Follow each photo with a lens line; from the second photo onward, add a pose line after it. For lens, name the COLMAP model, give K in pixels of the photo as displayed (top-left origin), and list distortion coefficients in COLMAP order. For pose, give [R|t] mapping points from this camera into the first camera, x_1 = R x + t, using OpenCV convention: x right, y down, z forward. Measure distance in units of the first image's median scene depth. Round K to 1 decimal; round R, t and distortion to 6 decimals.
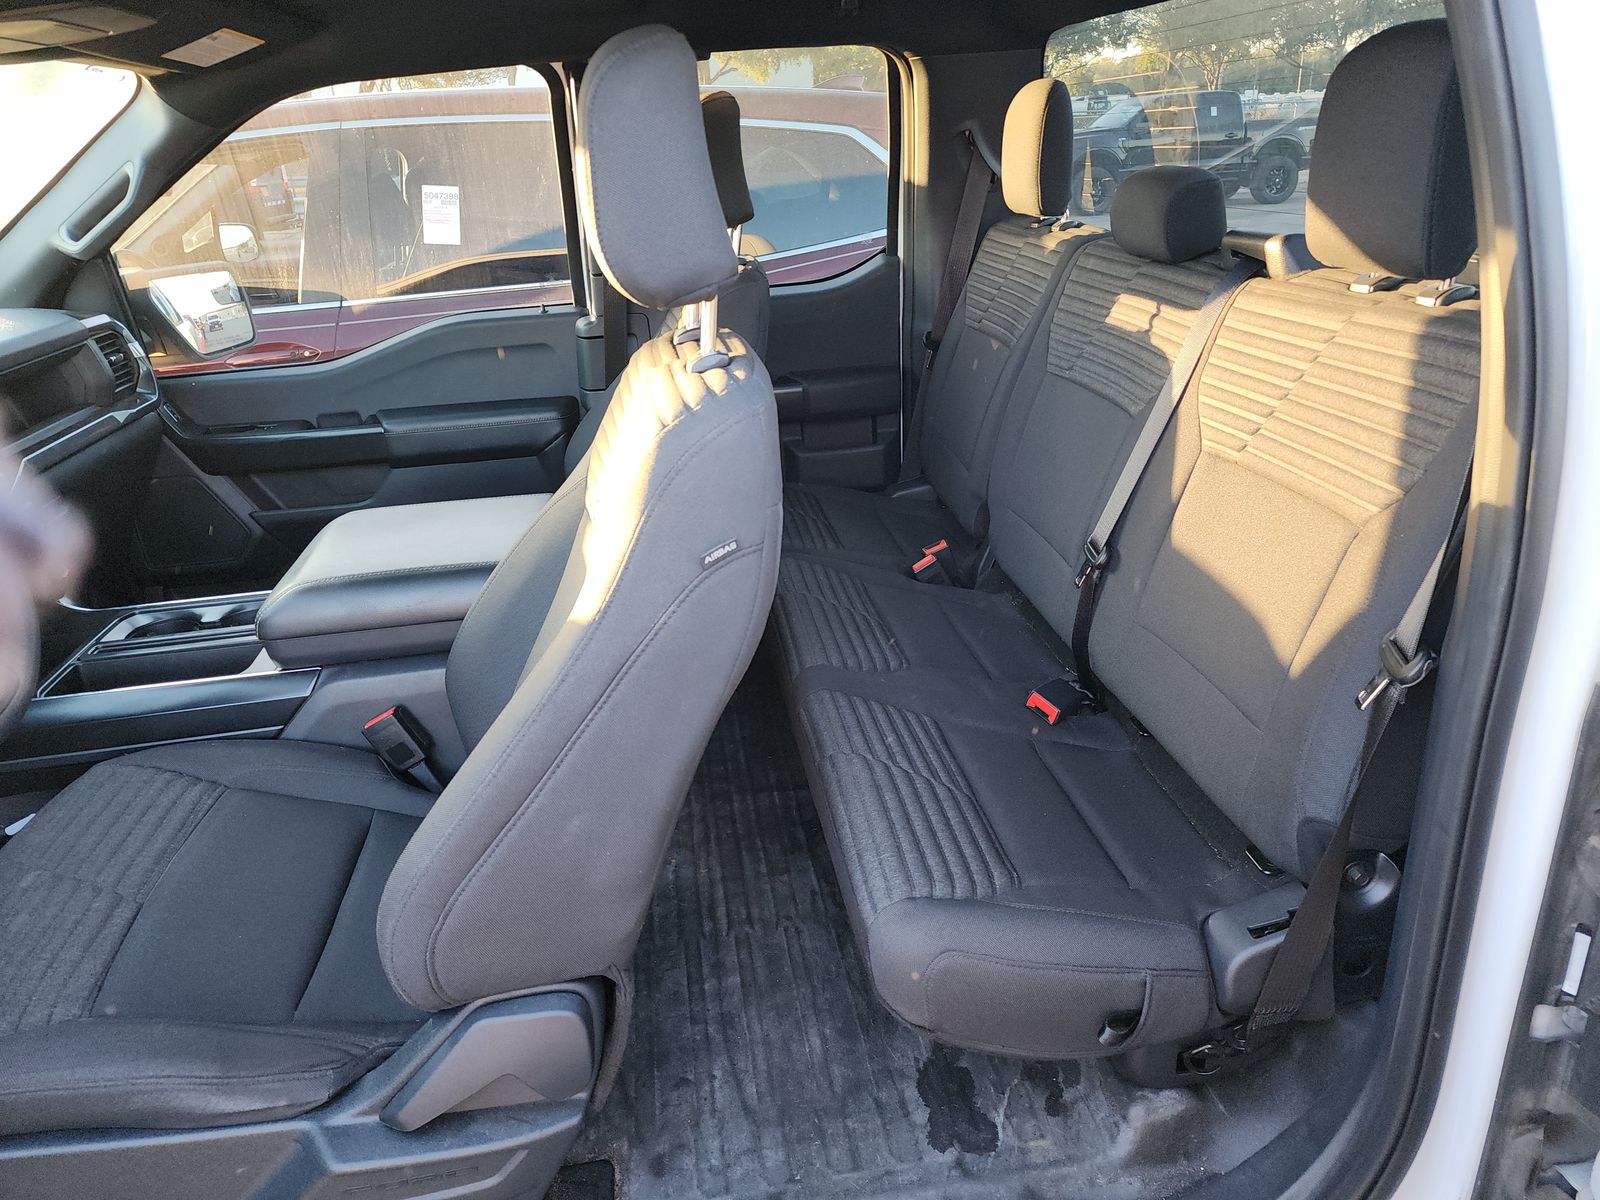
lens RADIAL K [[1084.8, 0, 811.8], [0, 1084.8, 586.1], [0, 0, 1]] dist [0.000225, -0.002718]
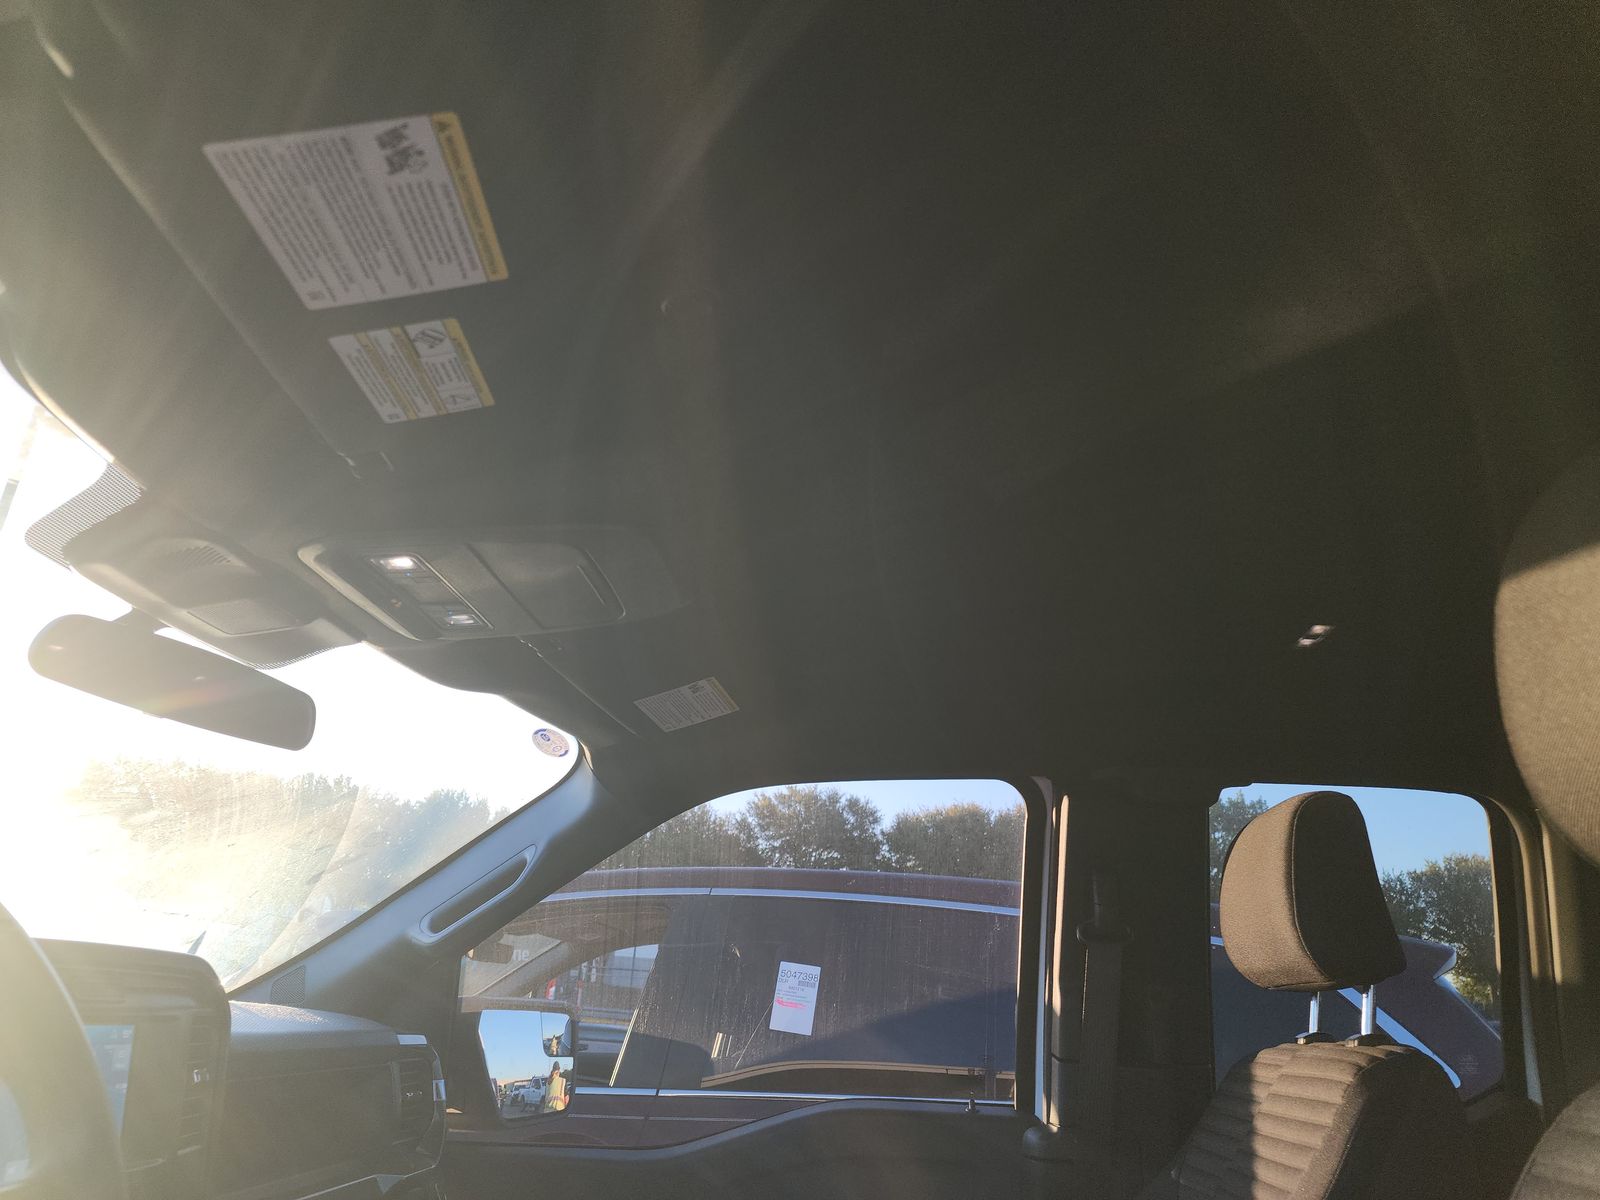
lens RADIAL K [[1064.4, 0, 792.5], [0, 1064.4, 607.3], [0, 0, 1]] dist [0.058904, -0.044119]
pose [[0.970579, 0.009330, -0.240602, -0.244478], [-0.172253, 0.725108, -0.666744, -0.007240], [0.168242, 0.688572, 0.705382, 0.334188]]
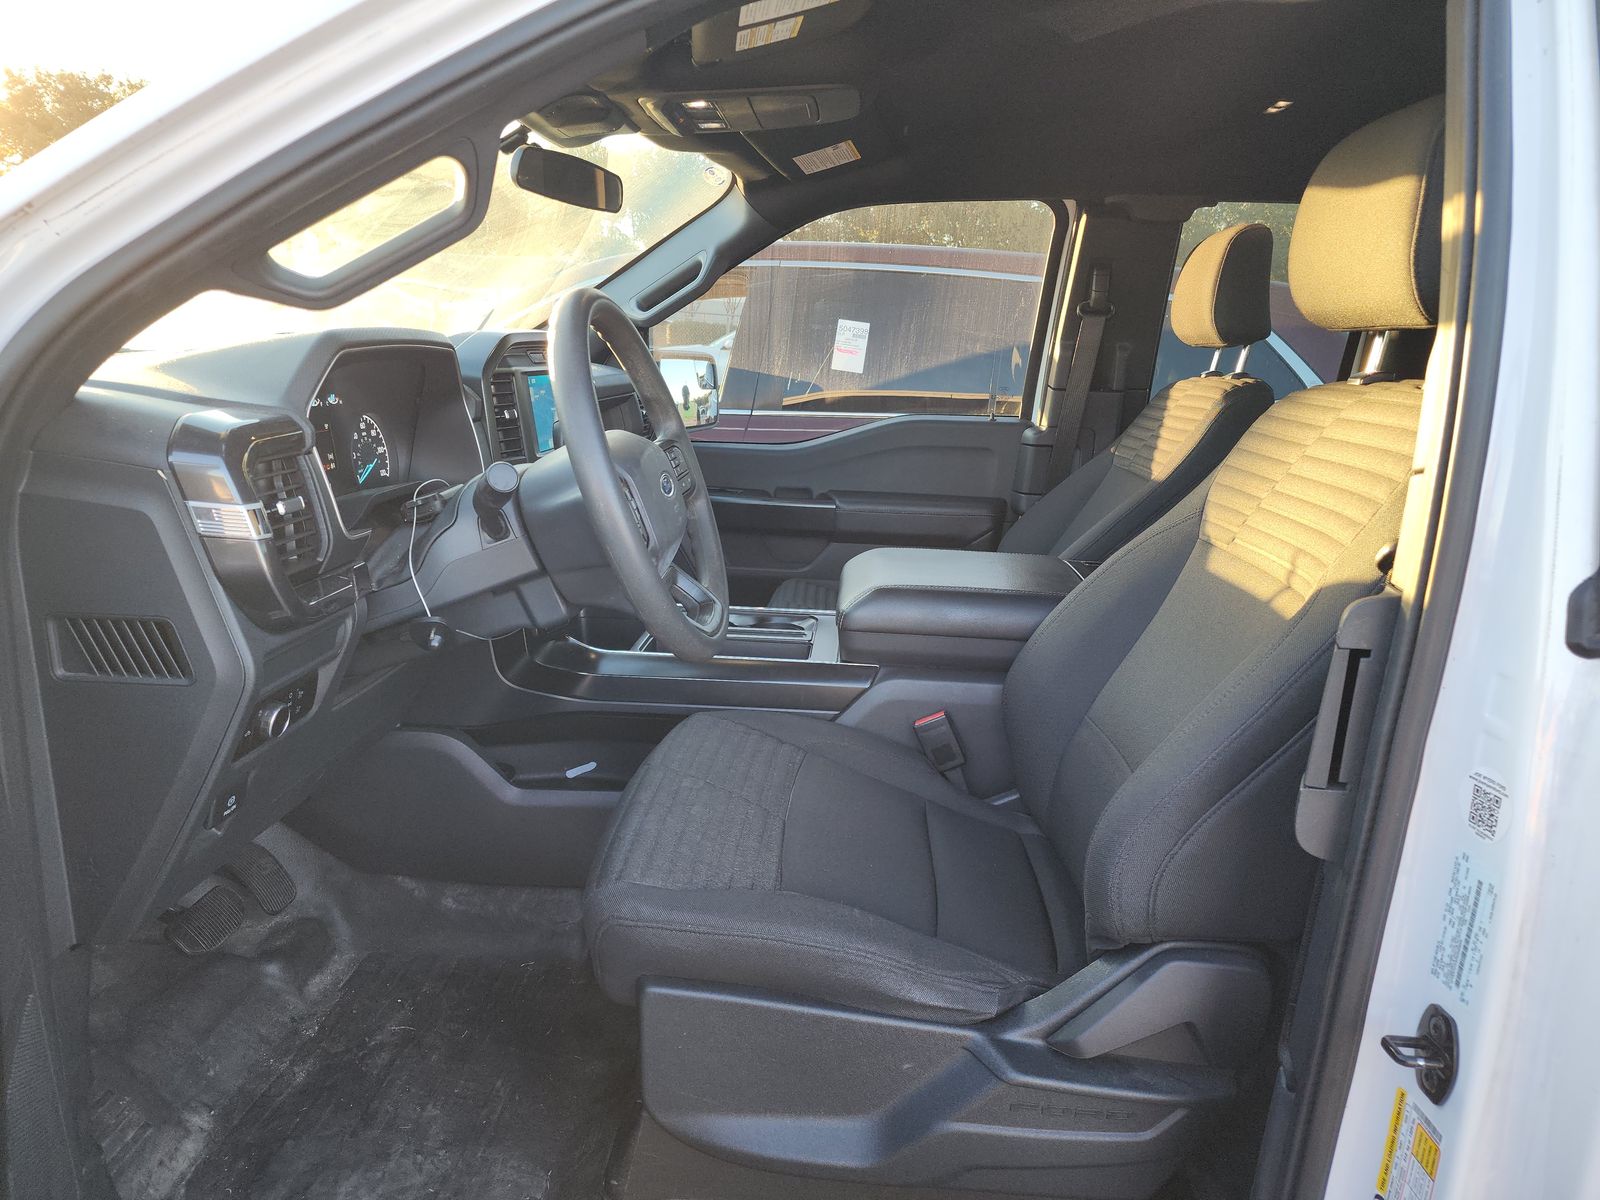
lens RADIAL K [[1064.4, 0, 792.5], [0, 1064.4, 607.3], [0, 0, 1]] dist [0.058904, -0.044119]
pose [[0.974958, 0.134109, -0.177401, -0.282536], [-0.160125, 0.976901, -0.141510, 0.147327], [0.154325, 0.166373, 0.973912, -0.067553]]
